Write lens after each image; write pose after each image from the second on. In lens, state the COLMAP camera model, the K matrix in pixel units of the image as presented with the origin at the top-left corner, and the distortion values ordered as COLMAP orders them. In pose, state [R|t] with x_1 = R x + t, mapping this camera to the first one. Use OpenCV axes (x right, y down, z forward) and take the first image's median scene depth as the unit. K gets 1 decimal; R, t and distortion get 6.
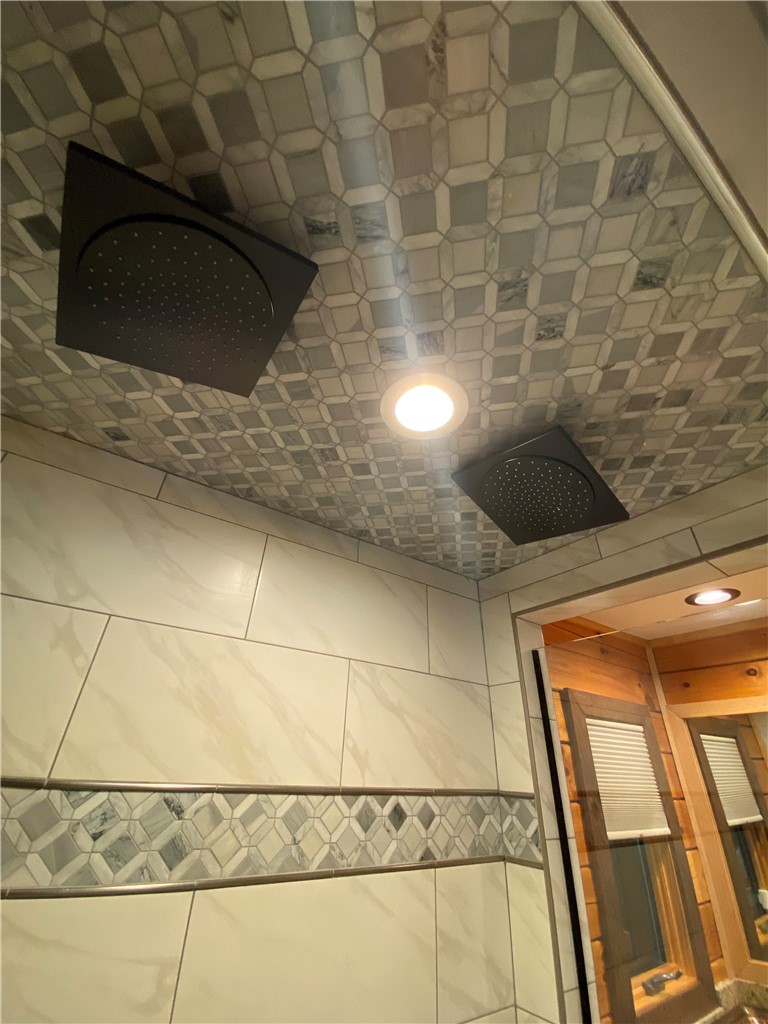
lens RADIAL K [[415.5, 0, 382.9], [0, 415.5, 510.8], [0, 0, 1]] dist [0.007857, -0.013468]
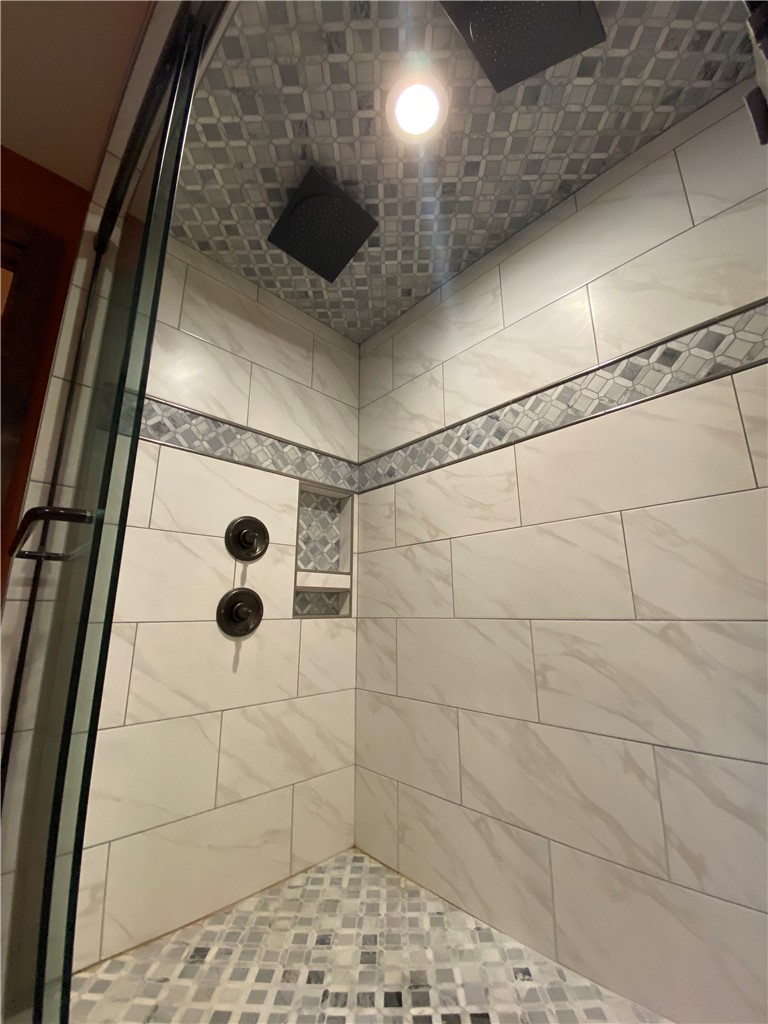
lens RADIAL K [[415.5, 0, 380.3], [0, 415.5, 510.7], [0, 0, 1]] dist [0.007857, -0.013468]
pose [[0.150193, -0.277780, -0.948831, 0.961800], [0.529905, 0.832838, -0.159942, 0.969802], [0.834652, -0.478768, 0.272283, -0.126589]]
